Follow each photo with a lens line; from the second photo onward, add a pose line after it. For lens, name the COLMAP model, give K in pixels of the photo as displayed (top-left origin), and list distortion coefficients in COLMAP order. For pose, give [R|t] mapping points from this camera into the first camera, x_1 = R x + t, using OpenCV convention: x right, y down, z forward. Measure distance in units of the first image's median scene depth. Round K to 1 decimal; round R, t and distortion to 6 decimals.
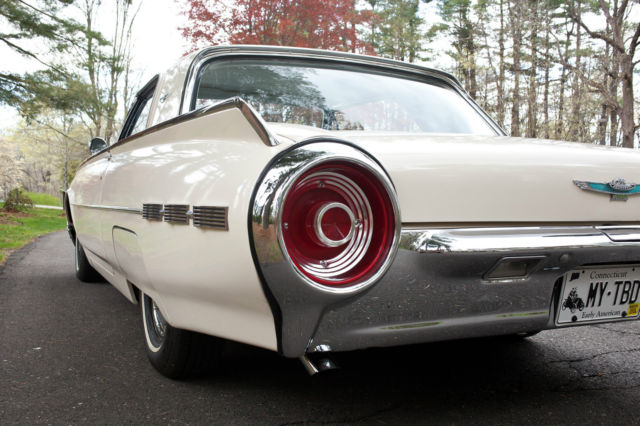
lens RADIAL K [[649.5, 0, 317.3], [0, 649.5, 211.8], [0, 0, 1]] dist [-0.110938, 0.164496]
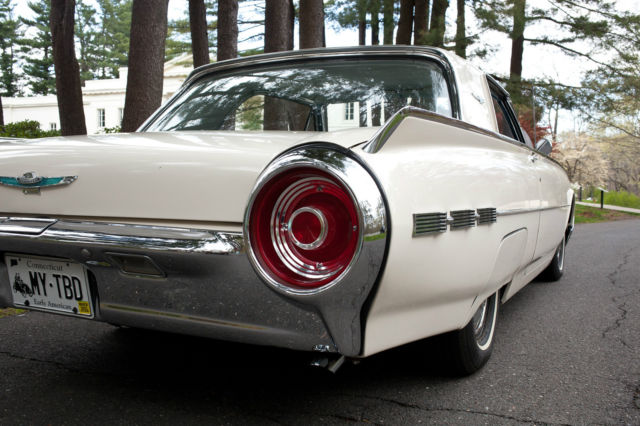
lens RADIAL K [[649.5, 0, 317.3], [0, 649.5, 211.8], [0, 0, 1]] dist [-0.110938, 0.164496]
pose [[0.621514, 0.026754, -0.782946, 1.510602], [-0.026077, 0.999569, 0.013457, -0.013377], [0.782969, 0.012053, 0.621944, 0.695459]]
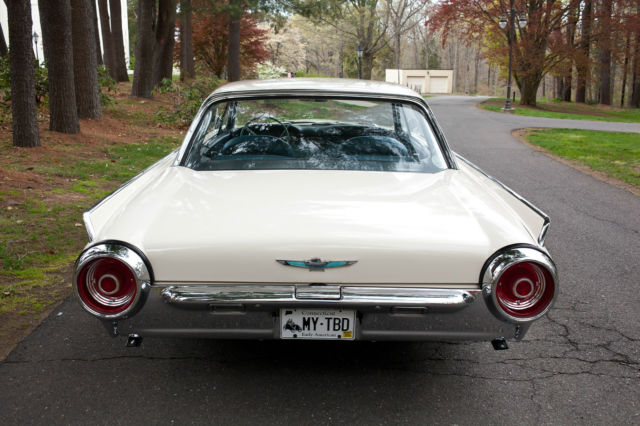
lens RADIAL K [[649.5, 0, 317.3], [0, 649.5, 211.8], [0, 0, 1]] dist [-0.110938, 0.164496]
pose [[0.906909, 0.092355, -0.411081, 1.076695], [-0.012139, 0.981002, 0.193616, -0.452374], [0.421152, -0.170602, 0.890801, -0.381657]]
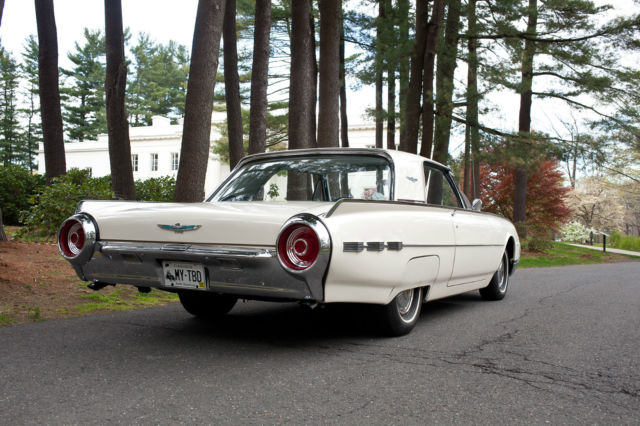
lens RADIAL K [[649.5, 0, 317.3], [0, 649.5, 211.8], [0, 0, 1]] dist [-0.110938, 0.164496]
pose [[0.591413, -0.022089, -0.806066, 2.521005], [-0.033490, 0.998089, -0.051923, 0.009980], [0.805673, 0.057703, 0.589543, 0.038884]]
